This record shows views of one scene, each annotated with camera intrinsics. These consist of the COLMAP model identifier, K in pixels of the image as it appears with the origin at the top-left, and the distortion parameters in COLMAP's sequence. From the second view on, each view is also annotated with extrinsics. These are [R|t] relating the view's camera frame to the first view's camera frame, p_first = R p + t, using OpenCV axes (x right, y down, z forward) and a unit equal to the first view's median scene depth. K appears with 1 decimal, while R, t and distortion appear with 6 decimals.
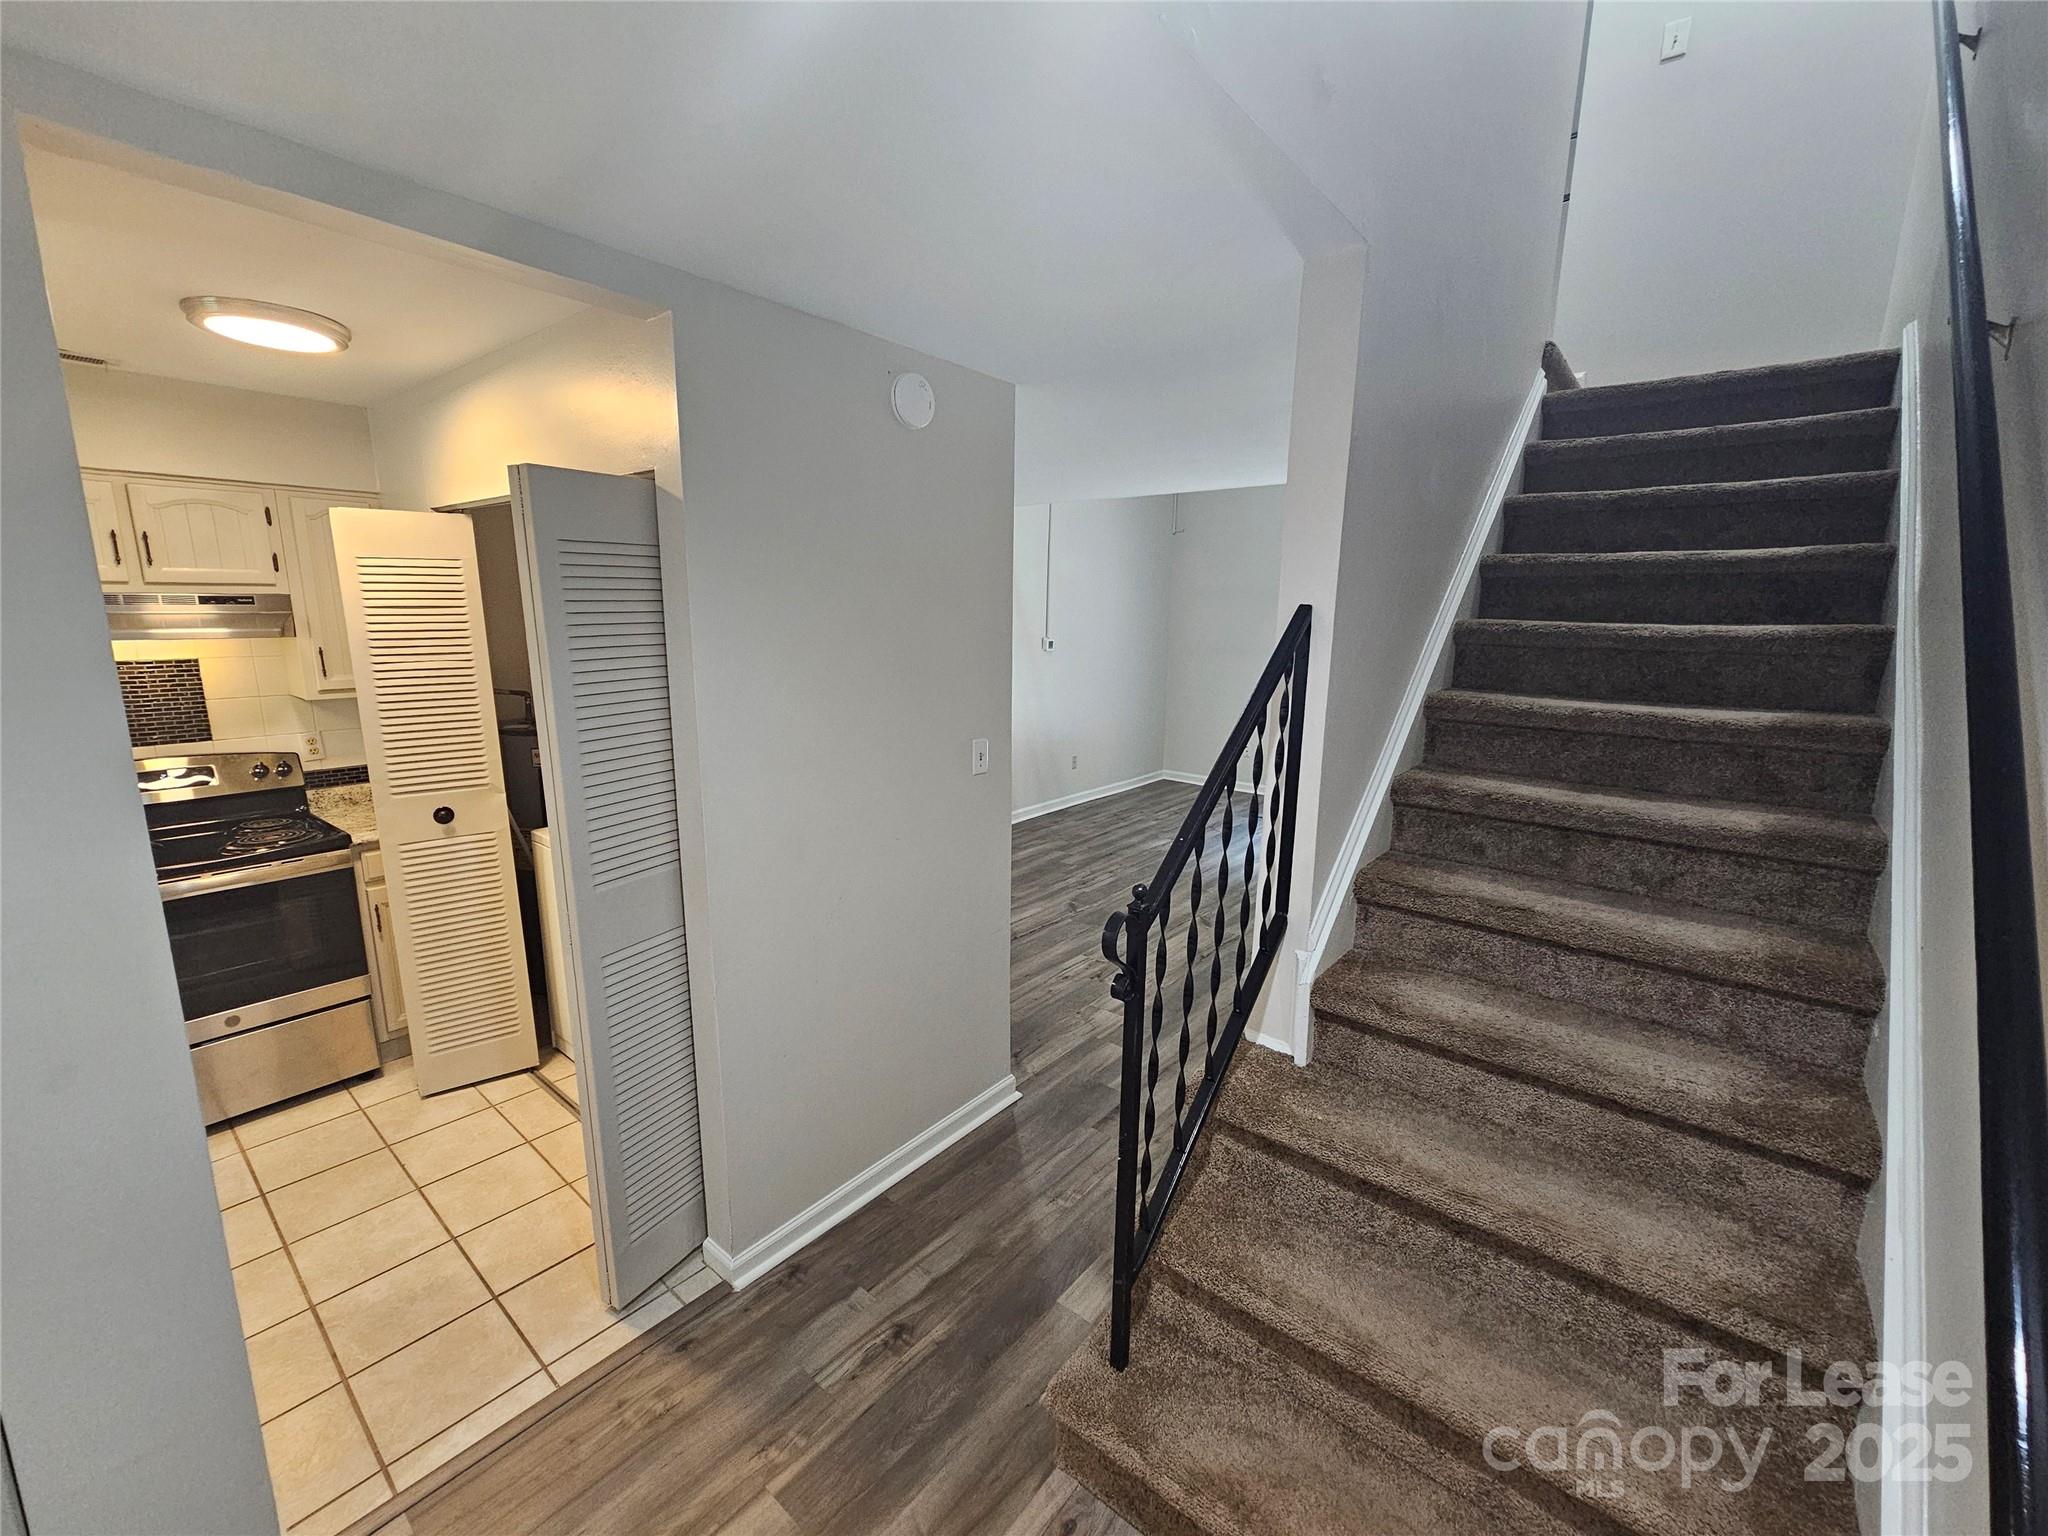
lens RADIAL K [[836.9, 0, 1021.8], [0, 836.9, 767.3], [0, 0, 1]] dist [-0.003671, 0.001204]
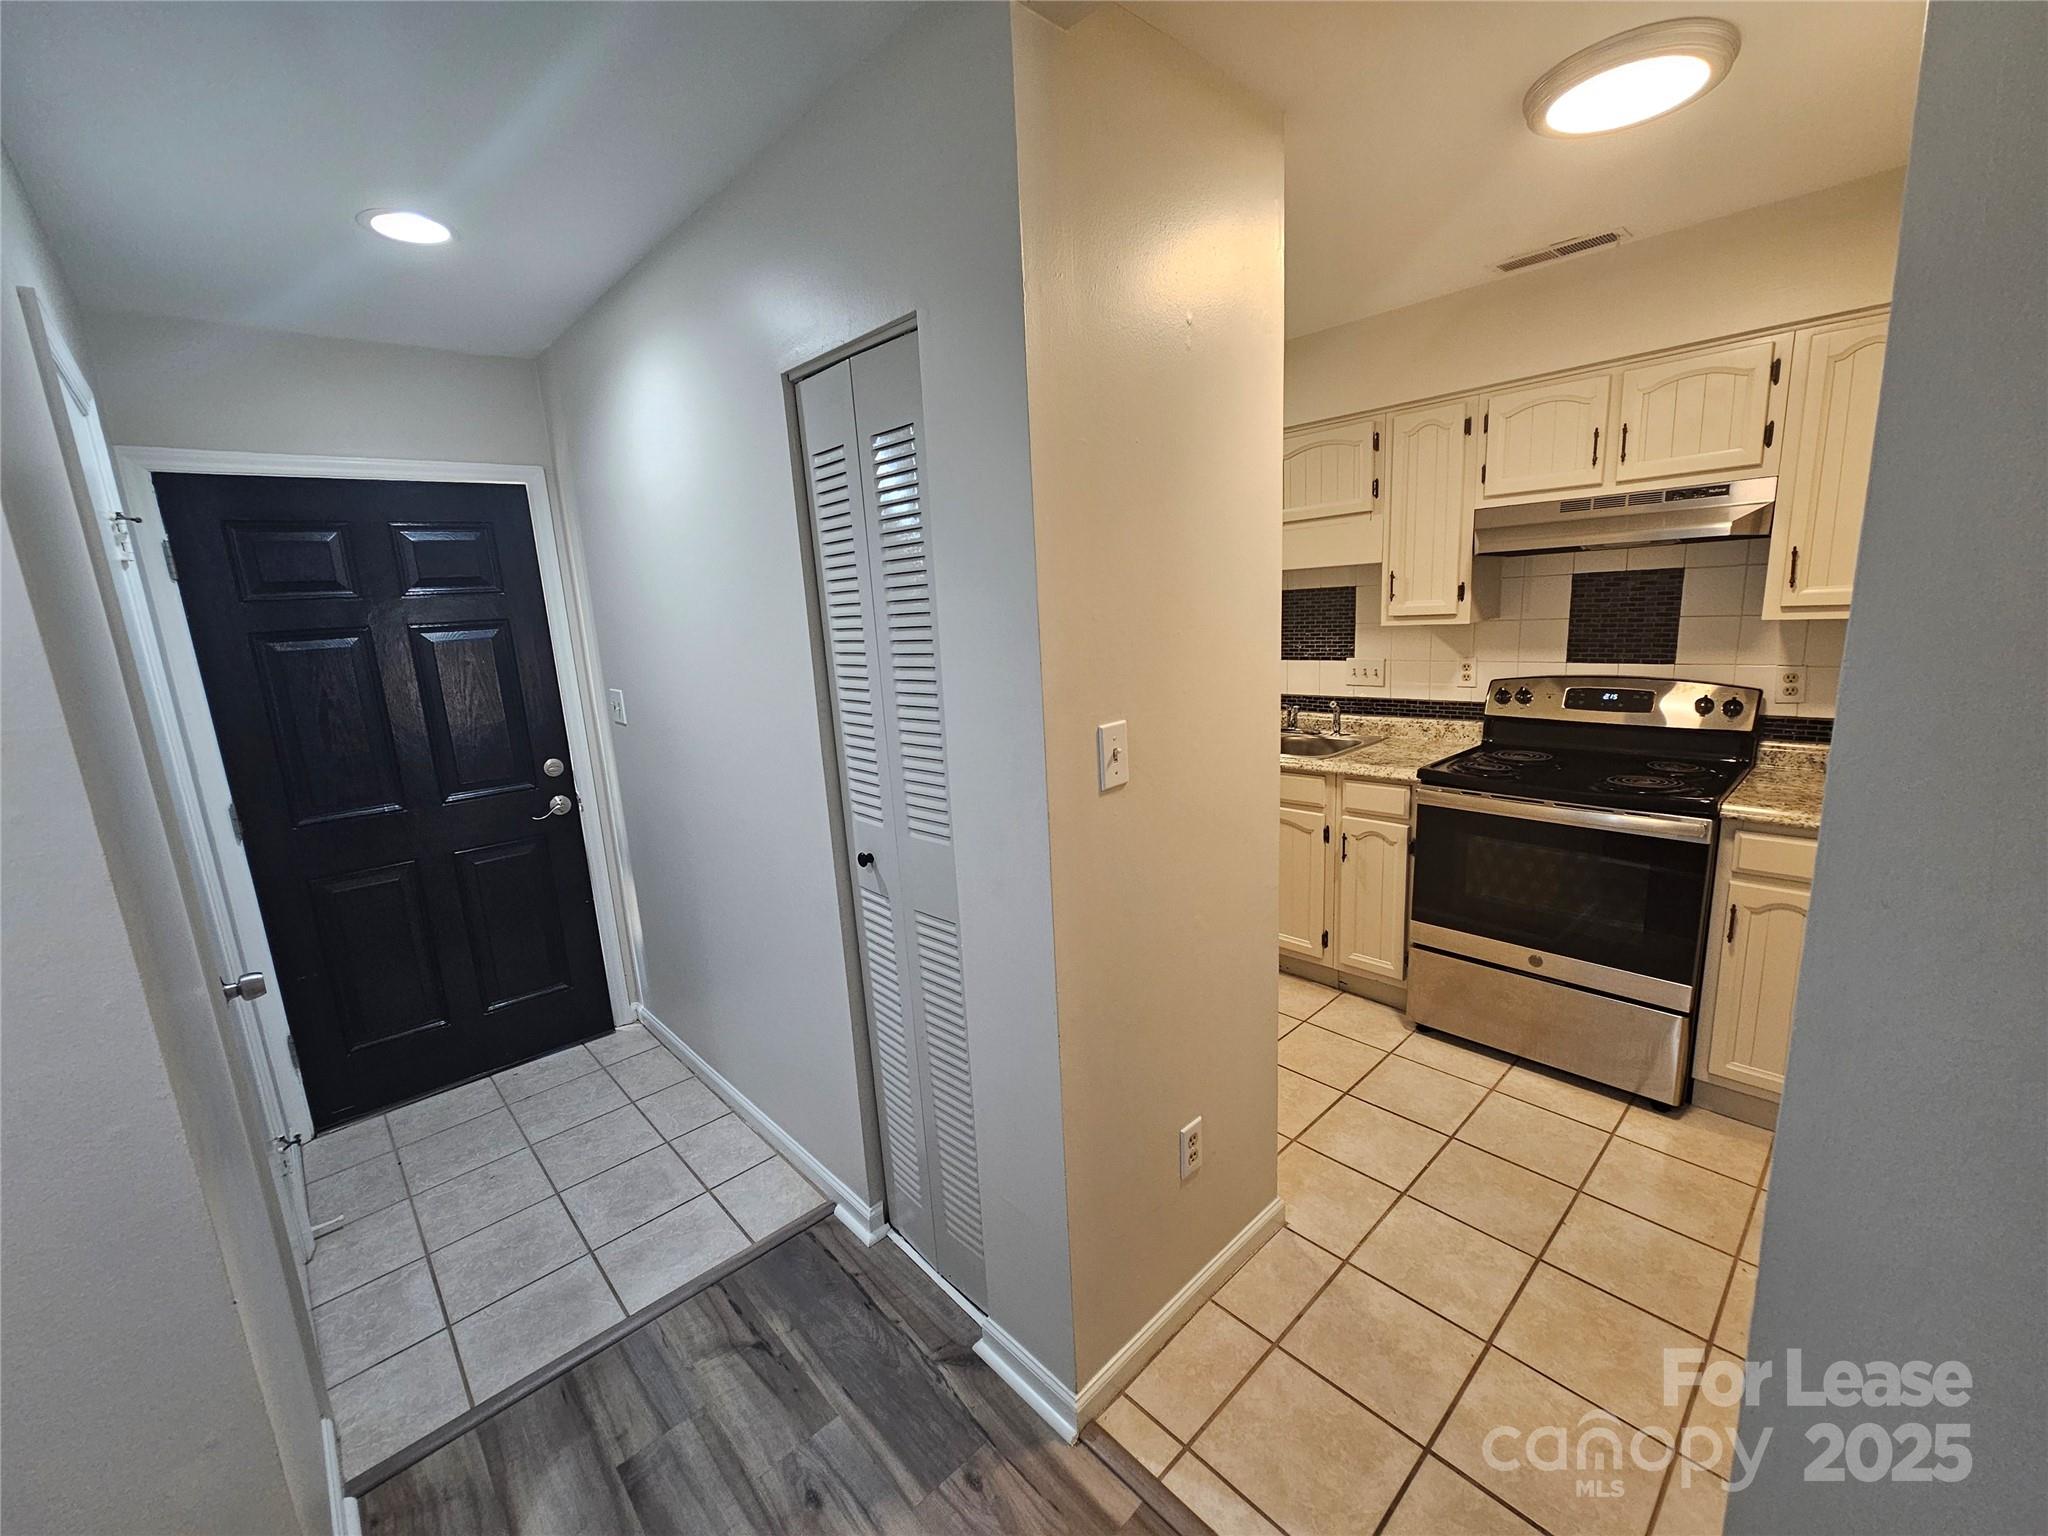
lens RADIAL K [[836.9, 0, 1009.3], [0, 836.9, 768.6], [0, 0, 1]] dist [-0.003671, 0.001204]
pose [[-0.148799, 0.197848, -0.968873, 0.000159], [-0.127416, 0.967777, 0.217193, -0.028016], [0.980624, 0.155768, -0.118796, 0.451729]]
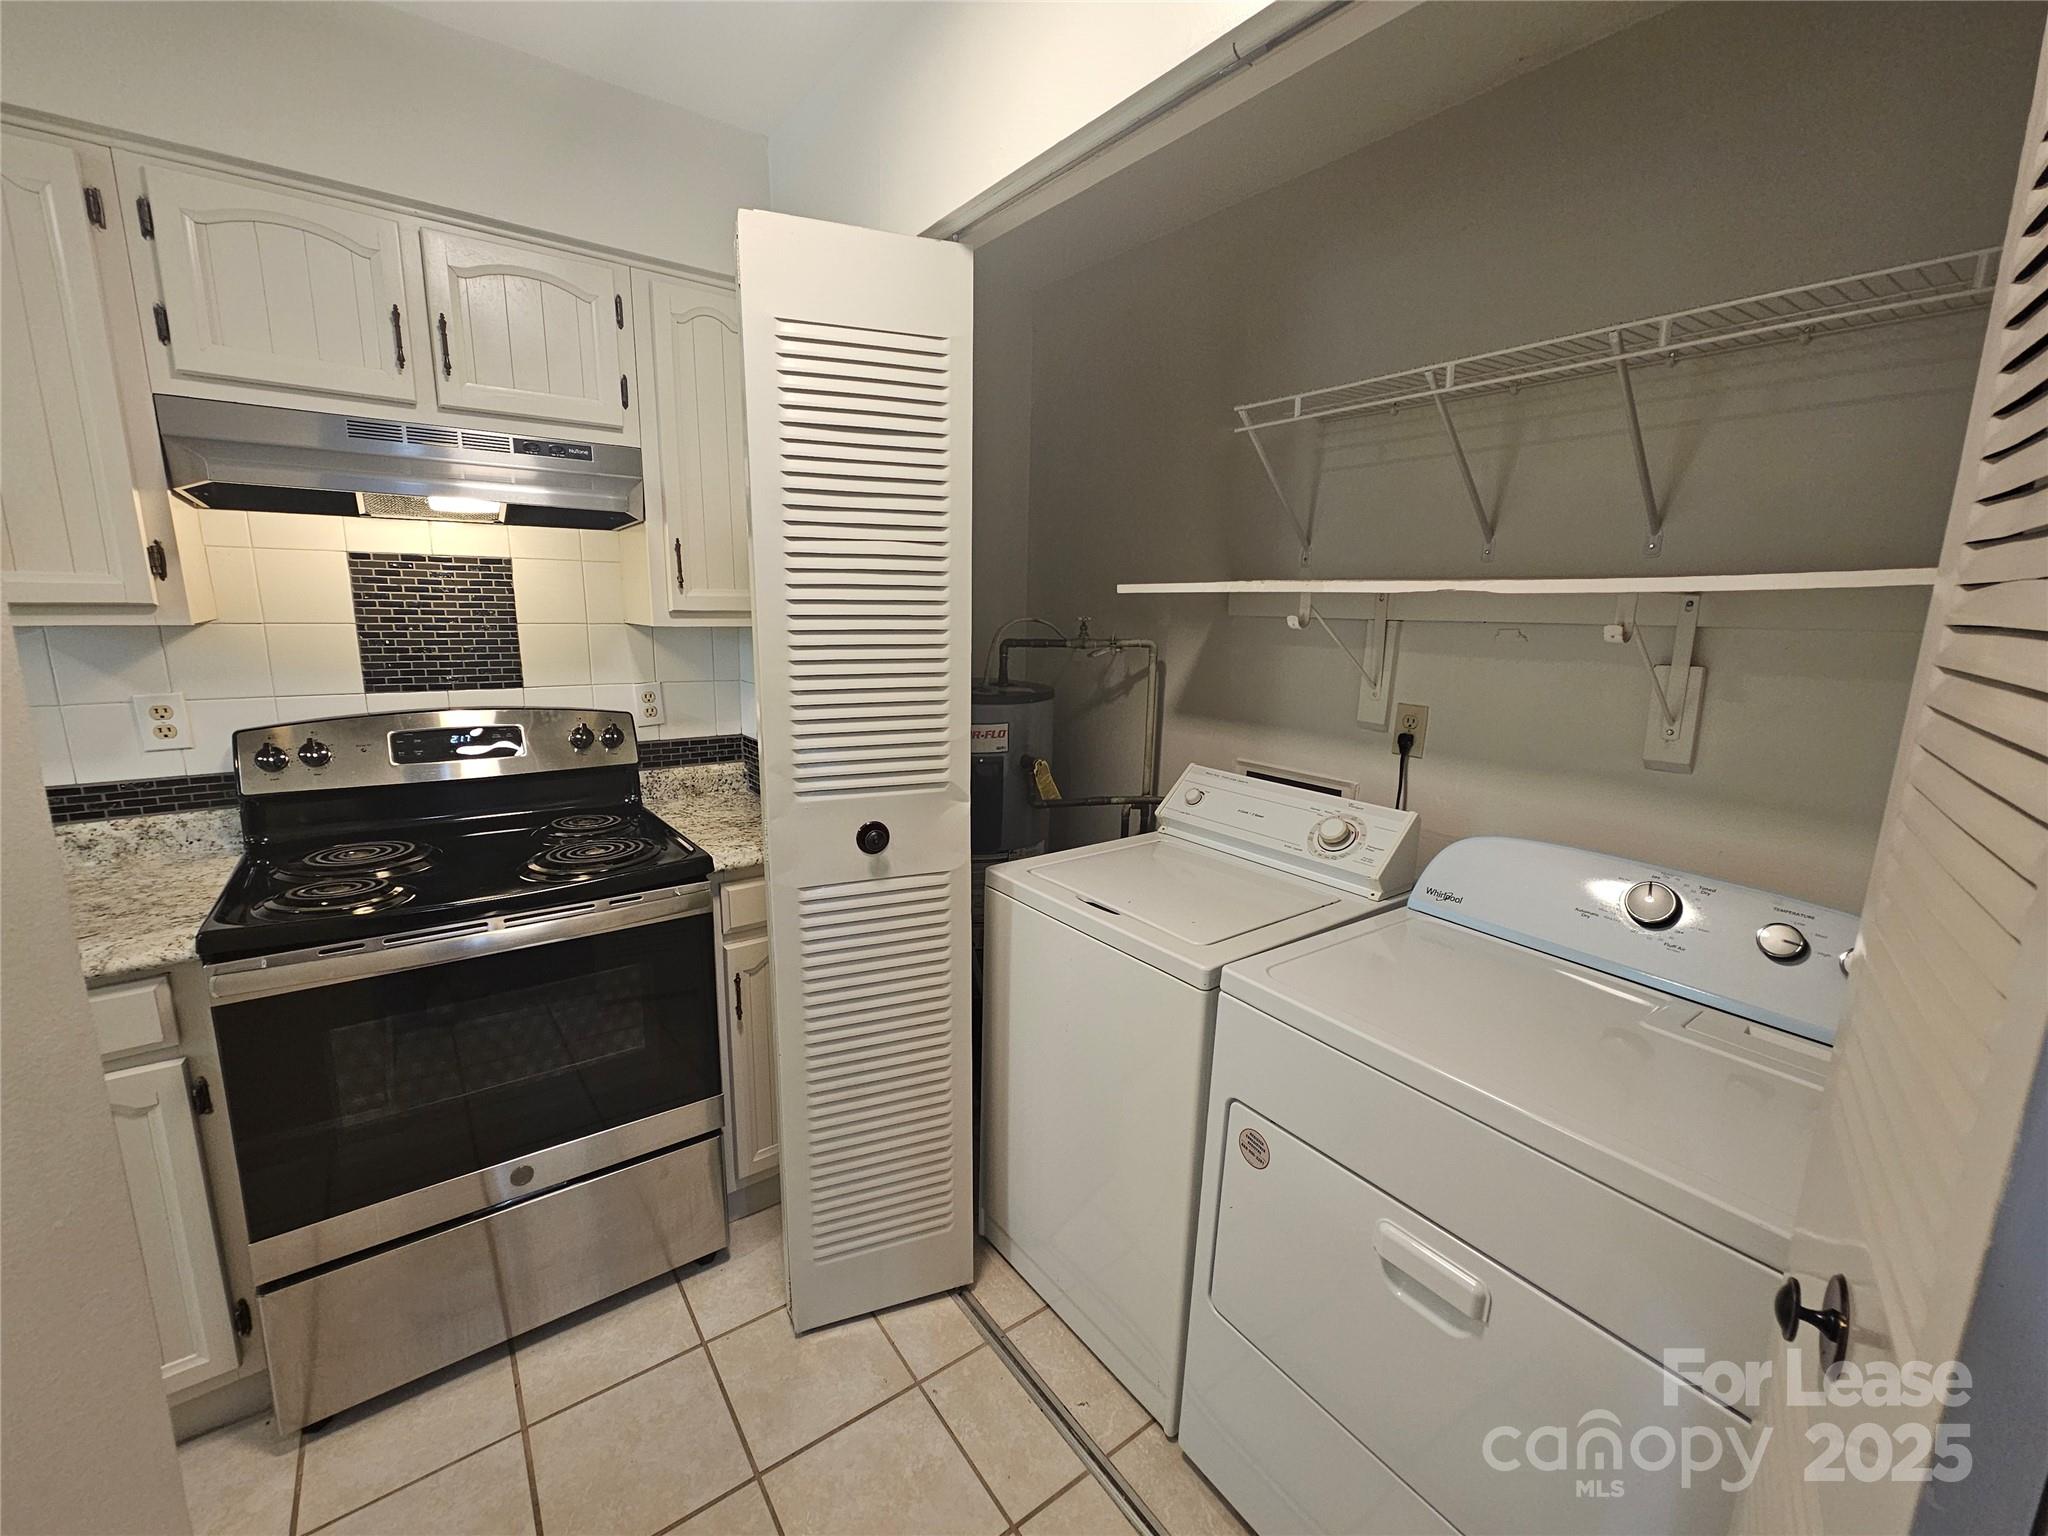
lens RADIAL K [[836.9, 0, 1017.6], [0, 836.9, 764.9], [0, 0, 1]] dist [-0.003671, 0.001204]
pose [[0.968773, 0.055601, -0.241636, -0.448431], [-0.056479, 0.998398, 0.003294, 0.004409], [0.241432, 0.010456, 0.970361, 0.475604]]
